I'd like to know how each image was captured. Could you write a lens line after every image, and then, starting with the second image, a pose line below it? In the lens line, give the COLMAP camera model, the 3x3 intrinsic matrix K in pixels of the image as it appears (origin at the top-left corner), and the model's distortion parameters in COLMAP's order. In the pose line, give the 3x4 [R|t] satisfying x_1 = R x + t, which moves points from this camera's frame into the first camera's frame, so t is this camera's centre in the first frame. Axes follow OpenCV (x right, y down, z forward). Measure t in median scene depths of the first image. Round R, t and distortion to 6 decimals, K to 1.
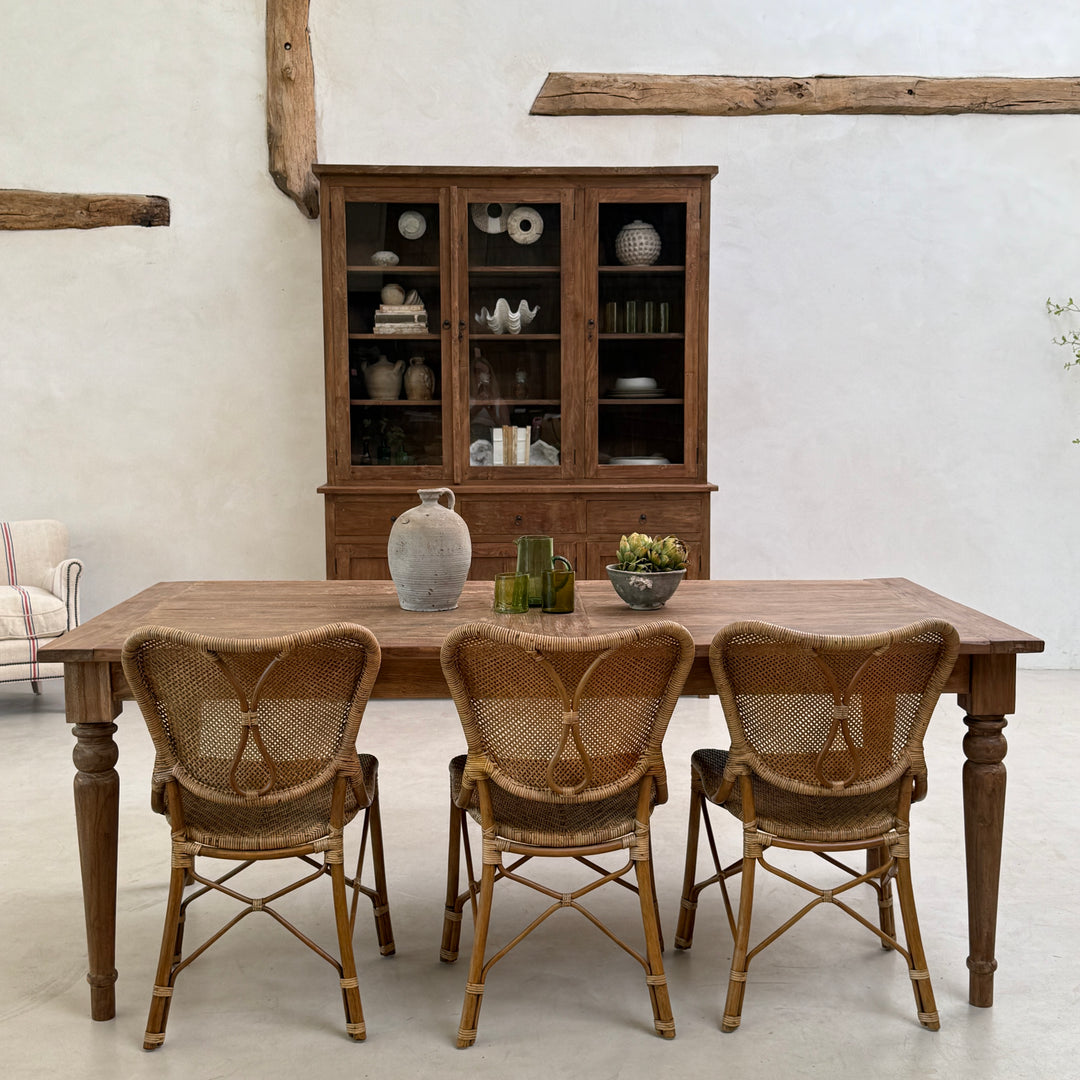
lens RADIAL K [[1486.9, 0, 538.5], [0, 1486.9, 529.4], [0, 0, 1]] dist [0.231457, -0.471972]
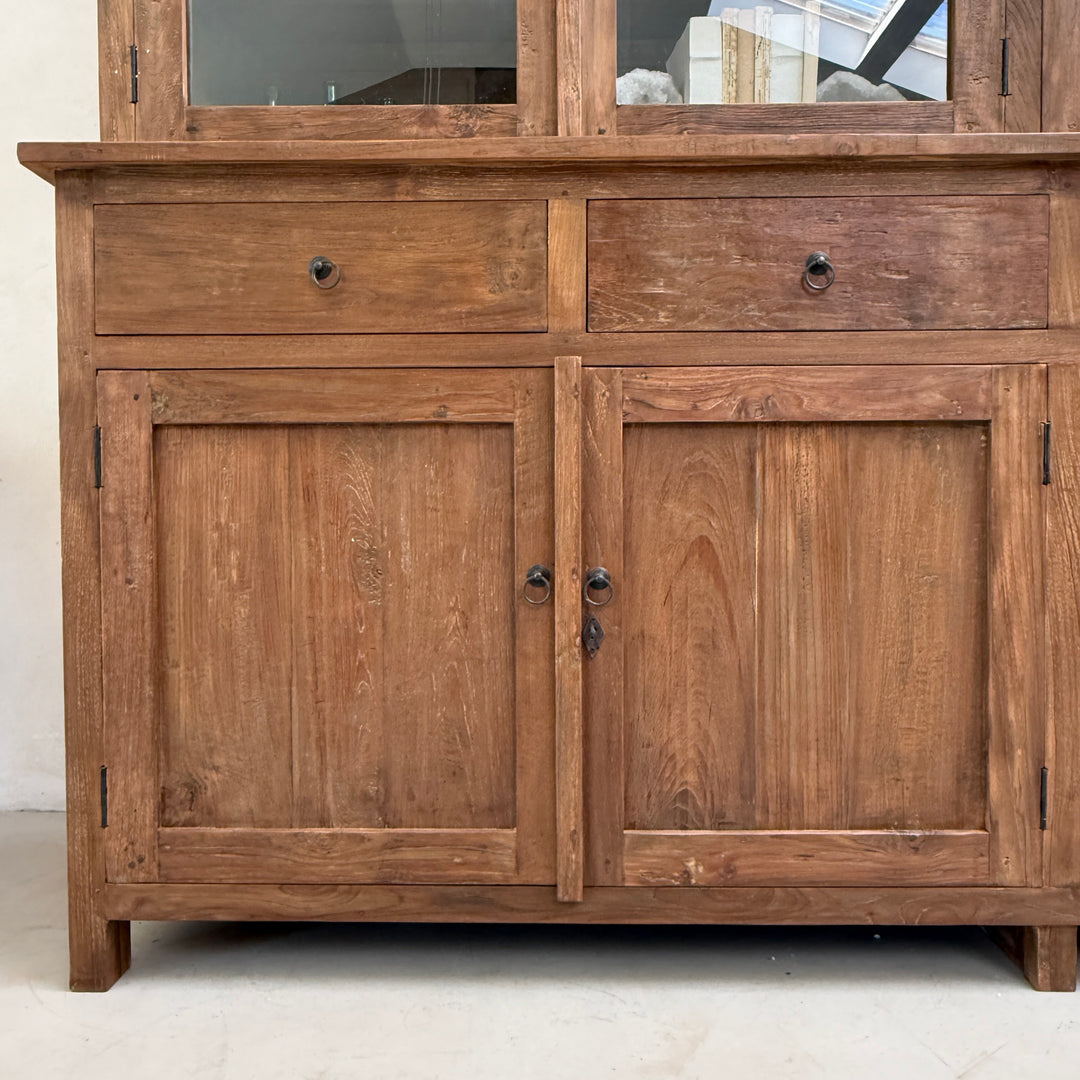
lens RADIAL K [[893.2, 0, 540.0], [0, 893.2, 540.0], [0, 0, 1]] dist [0.005862, 0.008674]
pose [[0.998805, 0.001839, -0.048832, -0.051545], [-0.005377, 0.997361, -0.072407, 0.048726], [0.048570, 0.072583, 0.996179, 0.838215]]
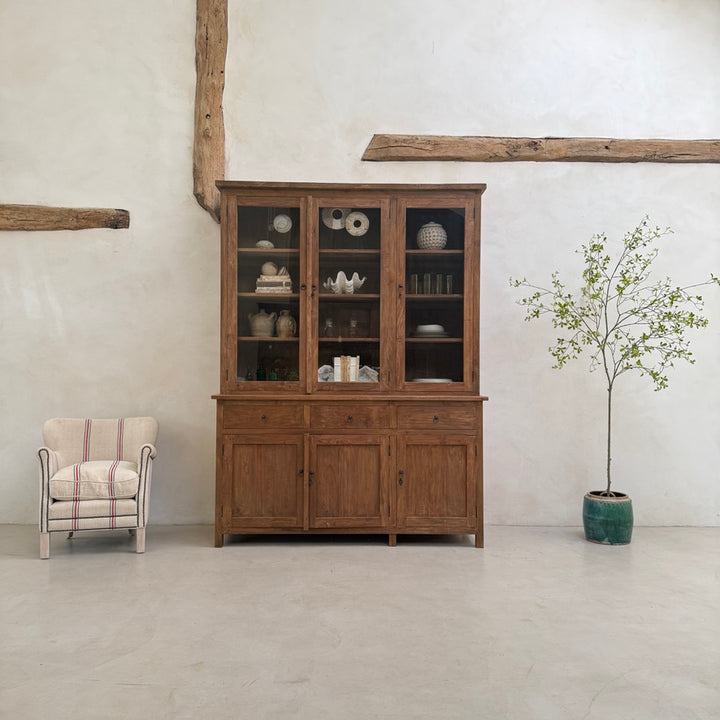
lens RADIAL K [[679.6, 0, 360.0], [0, 679.6, 360.0], [0, 0, 1]] dist [0.199416, -0.424245]
pose [[0.999757, 0.008888, -0.020155, 0.009065], [-0.011031, 0.993996, -0.108859, 0.008760], [0.019066, 0.109055, 0.993853, 0.328850]]
